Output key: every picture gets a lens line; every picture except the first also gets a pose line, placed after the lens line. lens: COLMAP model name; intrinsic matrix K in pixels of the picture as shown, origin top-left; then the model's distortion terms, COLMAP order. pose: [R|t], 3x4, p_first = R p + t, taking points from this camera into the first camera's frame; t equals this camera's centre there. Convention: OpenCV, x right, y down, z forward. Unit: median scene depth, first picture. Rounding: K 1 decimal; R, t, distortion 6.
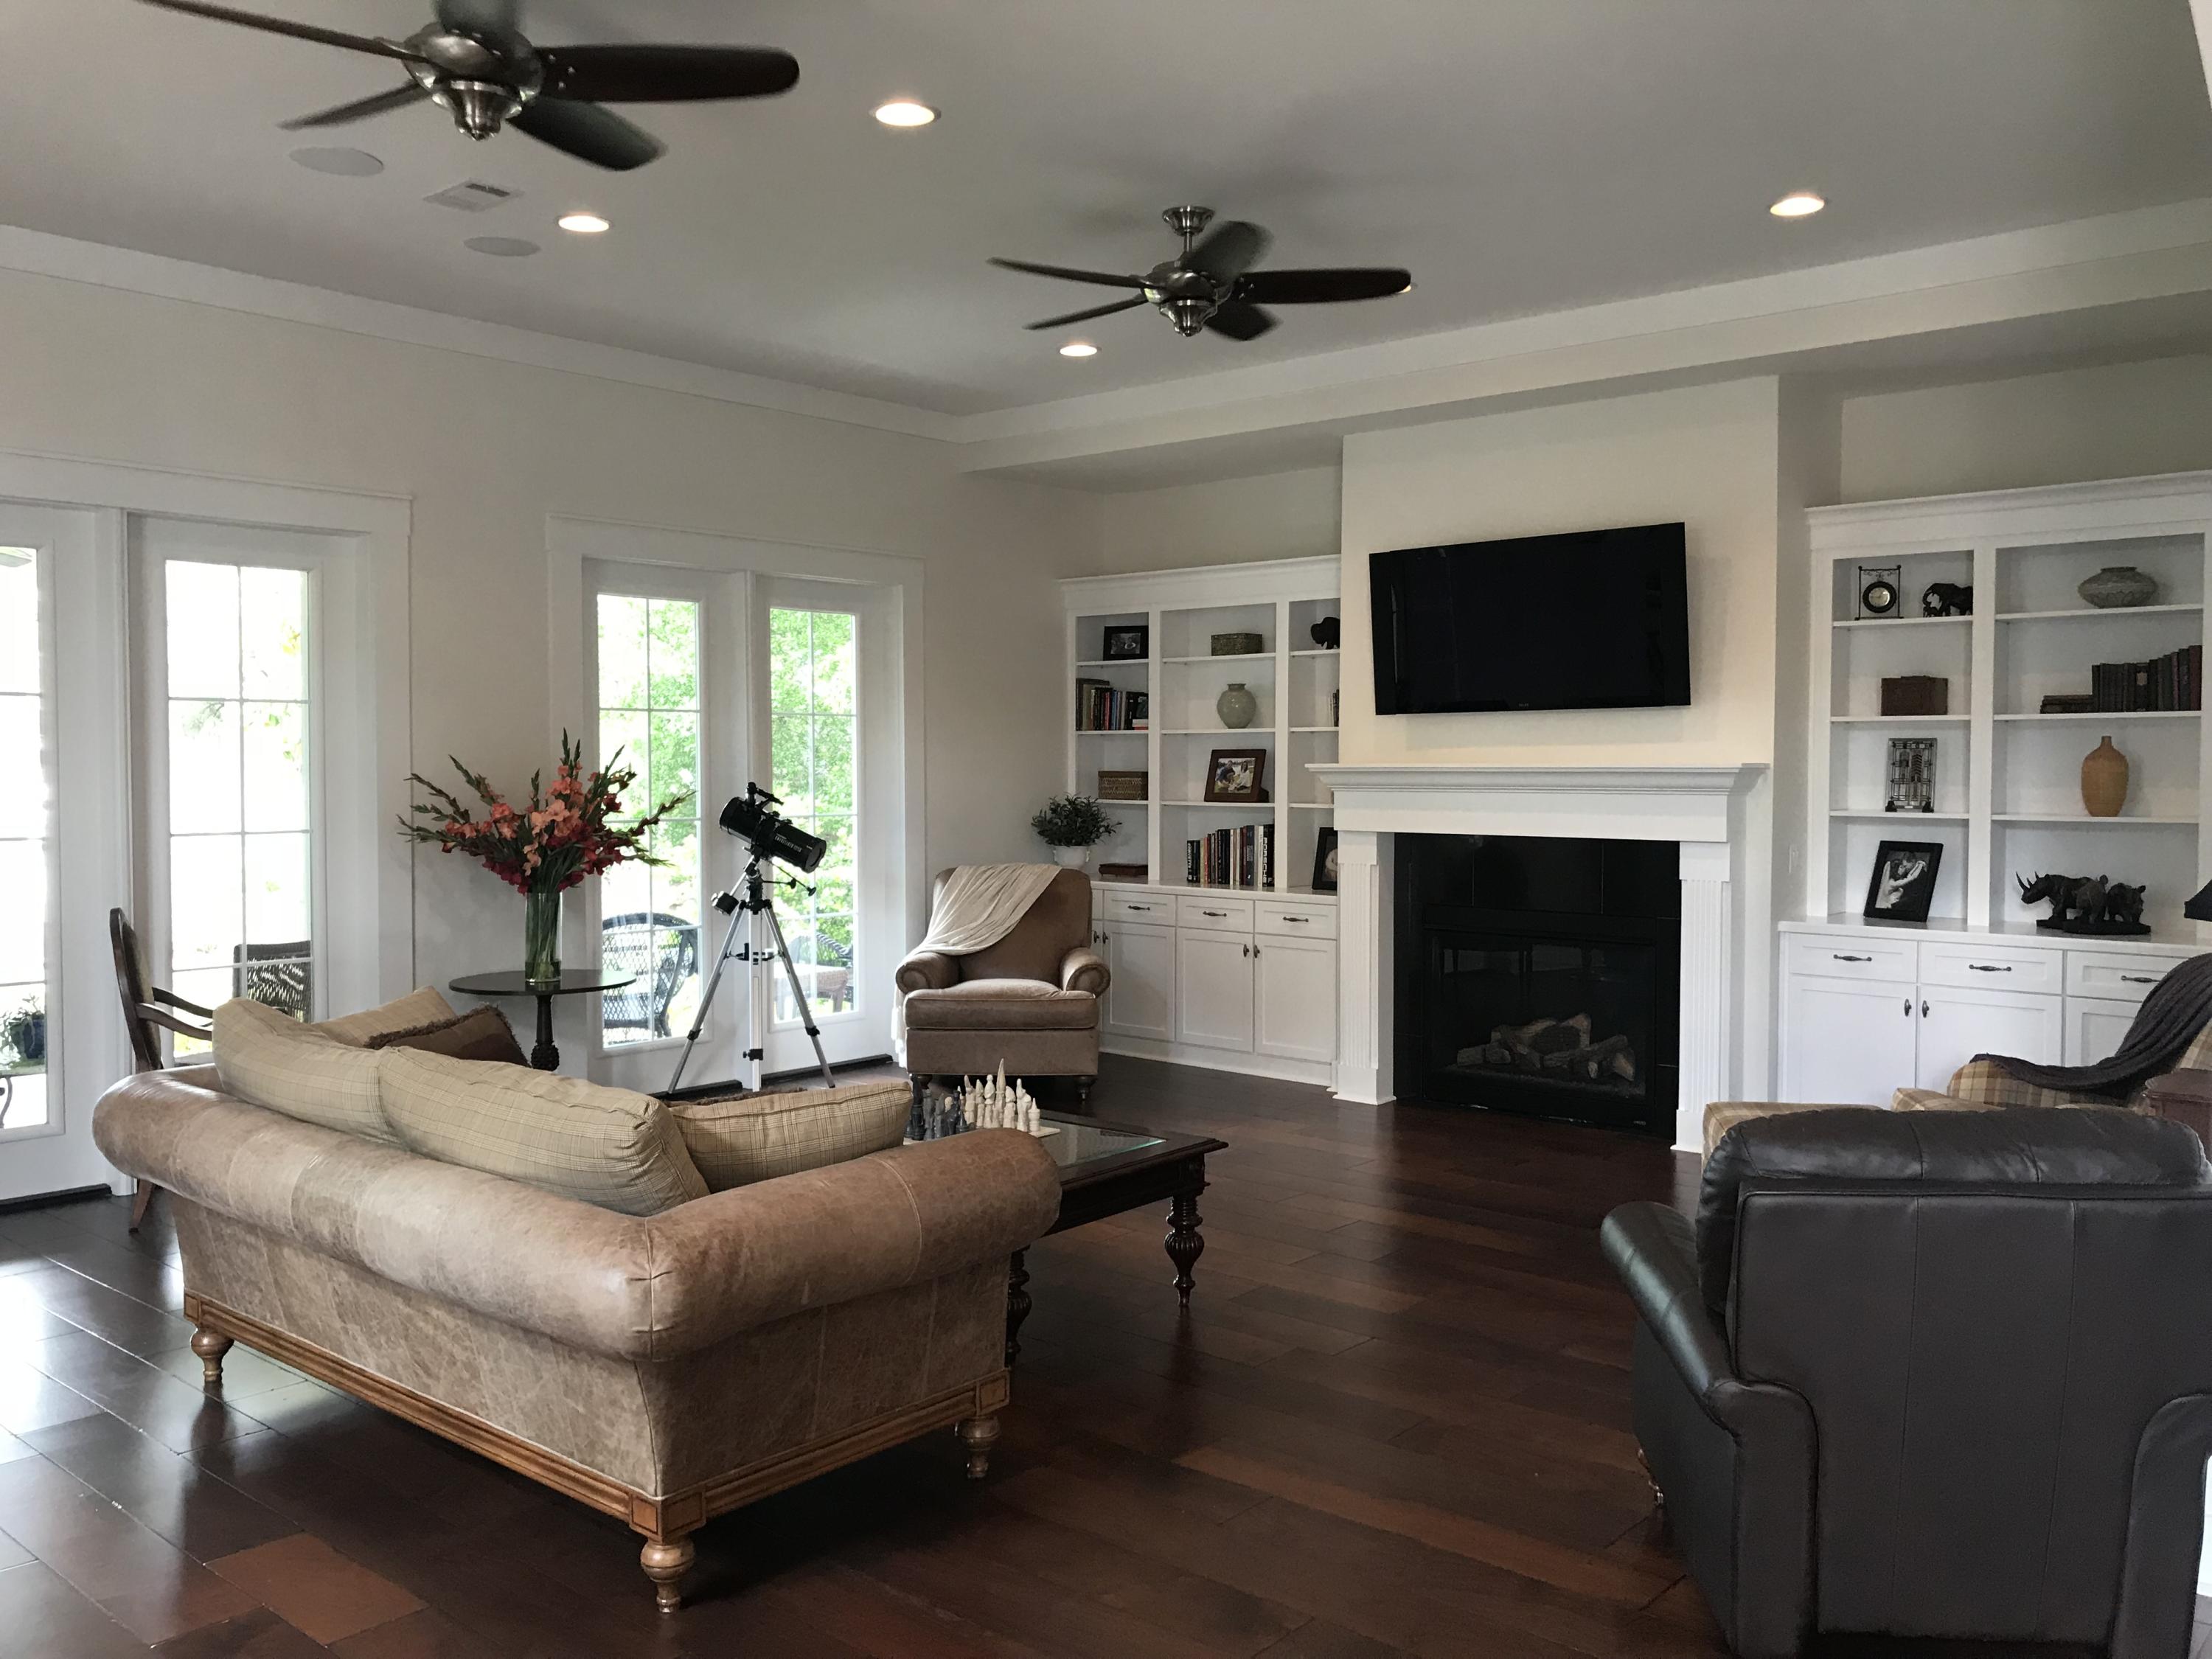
lens RADIAL K [[1815.9, 0, 1120.1], [0, 1815.9, 825.2], [0, 0, 1]] dist [0.016733, -0.011457]
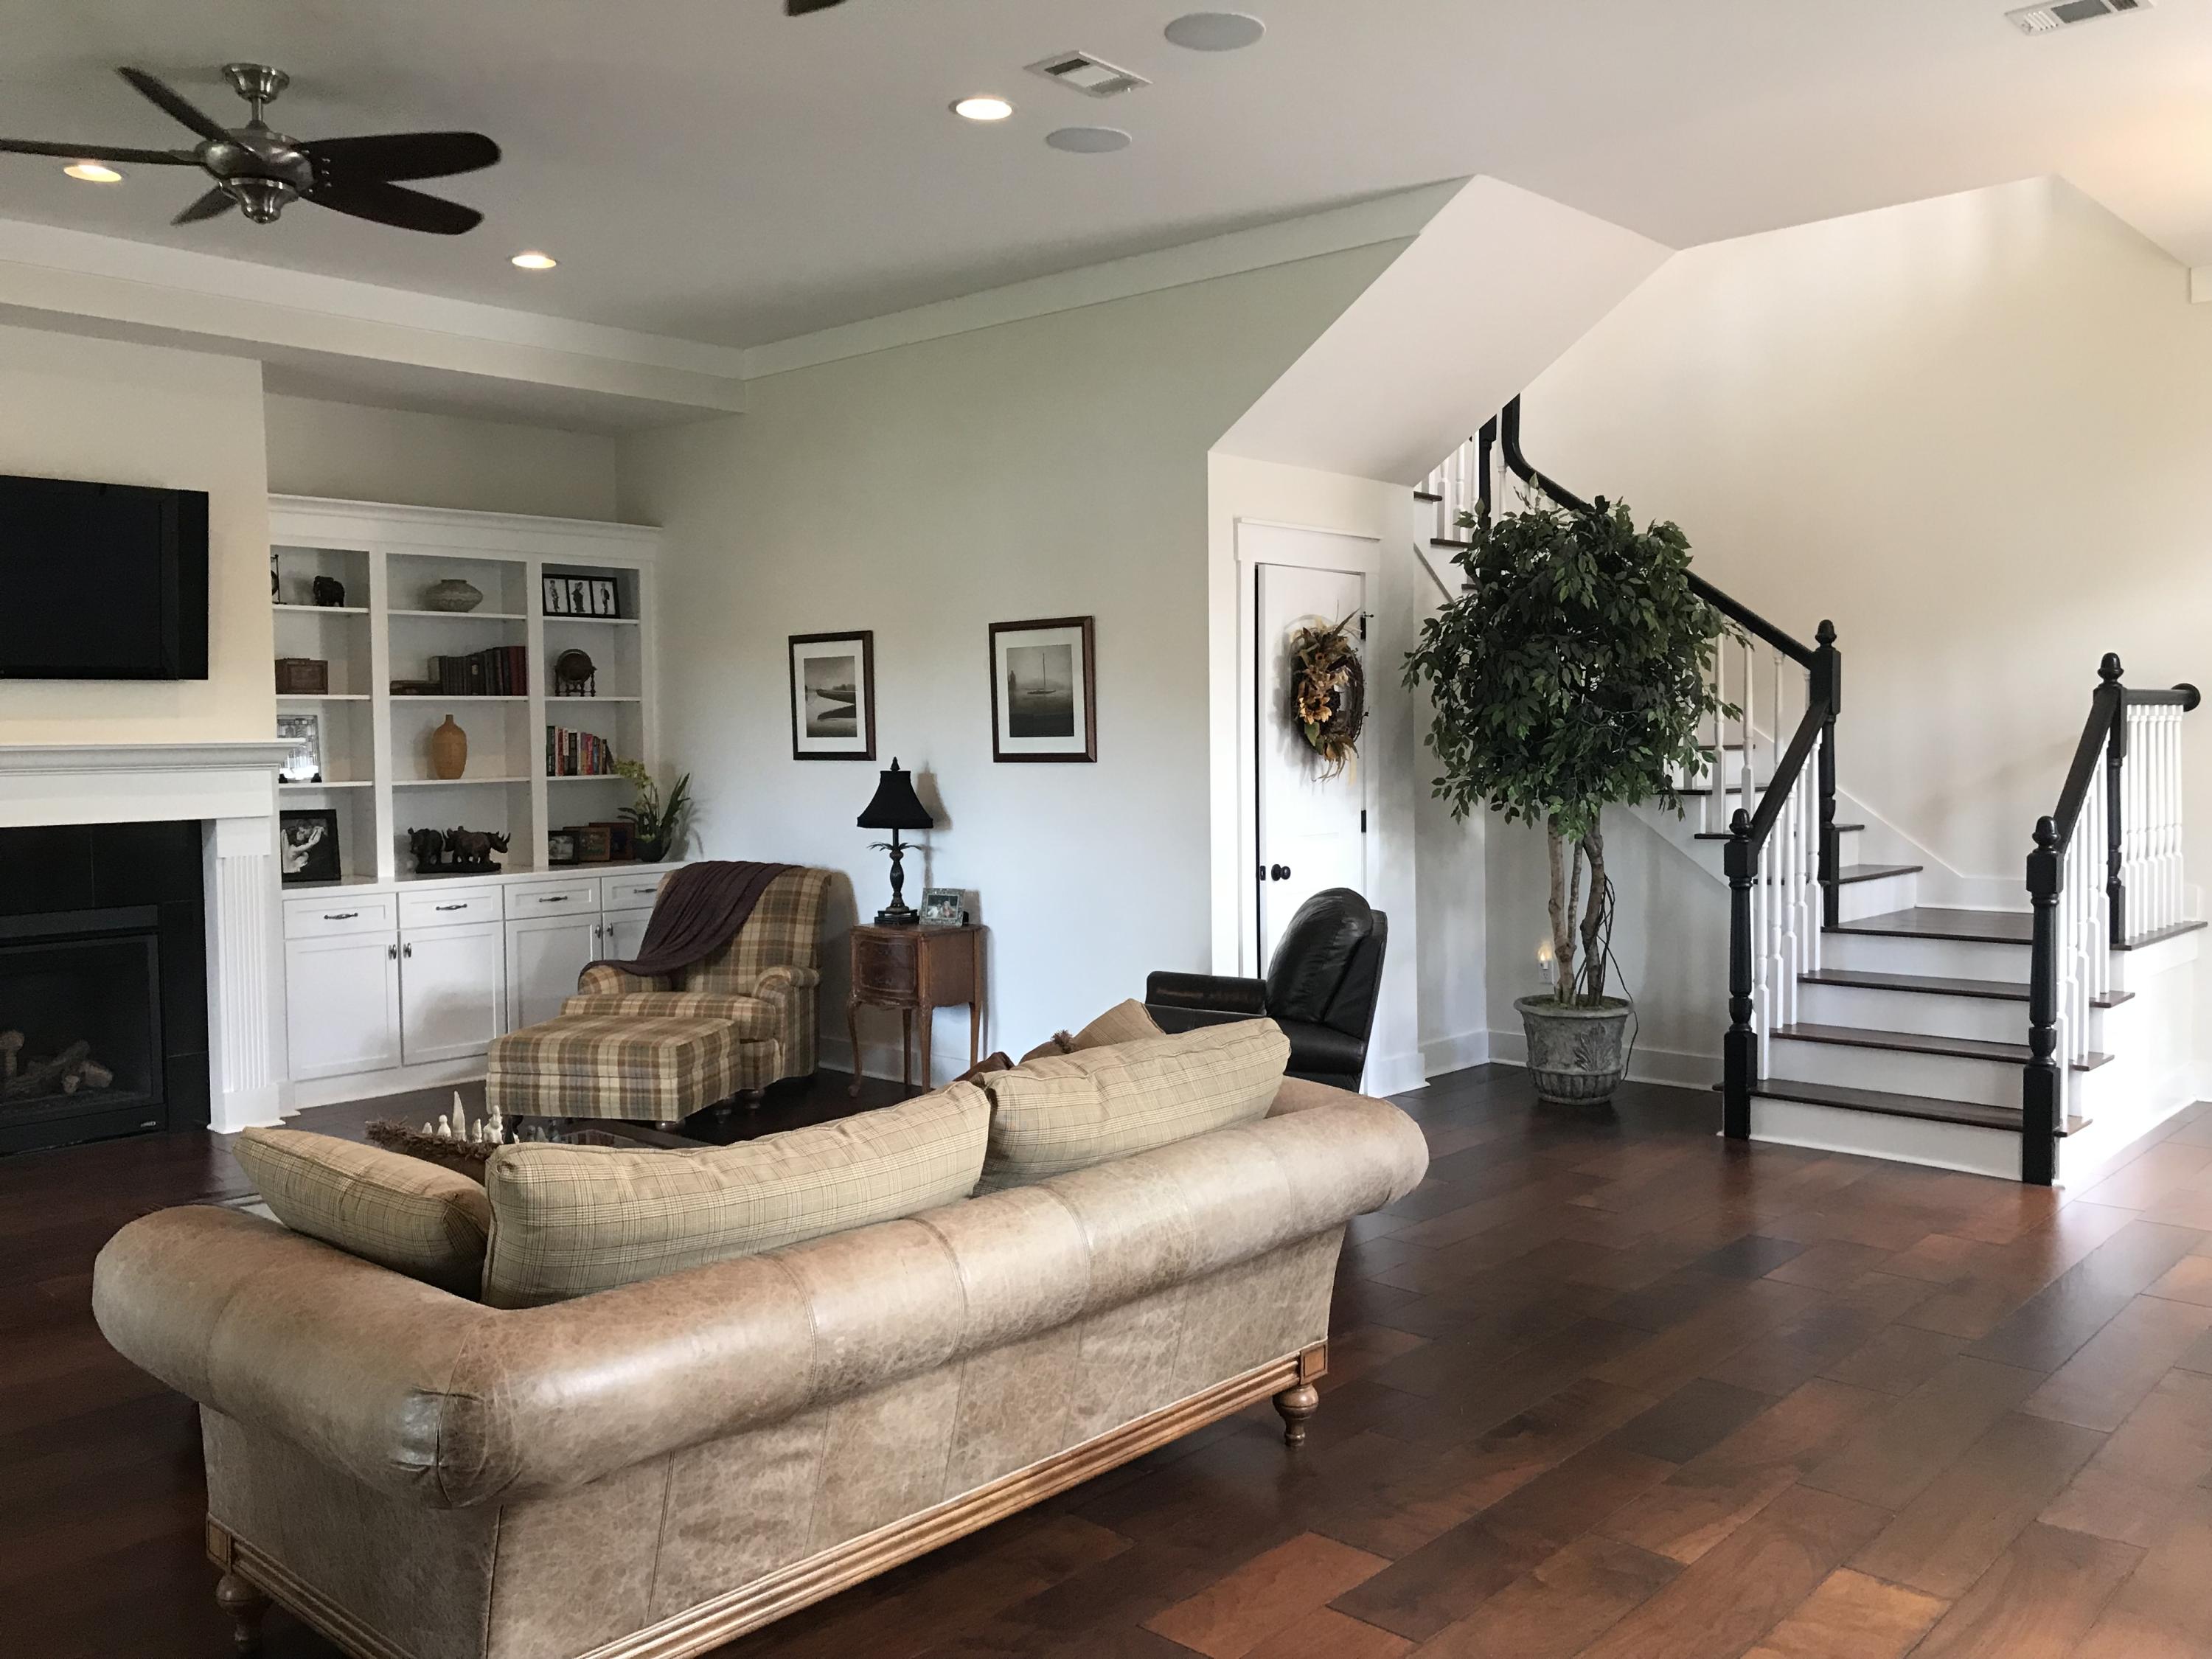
lens RADIAL K [[1815.9, 0, 1099.9], [0, 1815.9, 822.0], [0, 0, 1]] dist [0.016733, -0.011457]
pose [[0.039034, -0.049702, 0.998001, -0.603819], [0.047549, 0.997723, 0.047828, -0.012557], [-0.998106, 0.045587, 0.041309, 0.452213]]
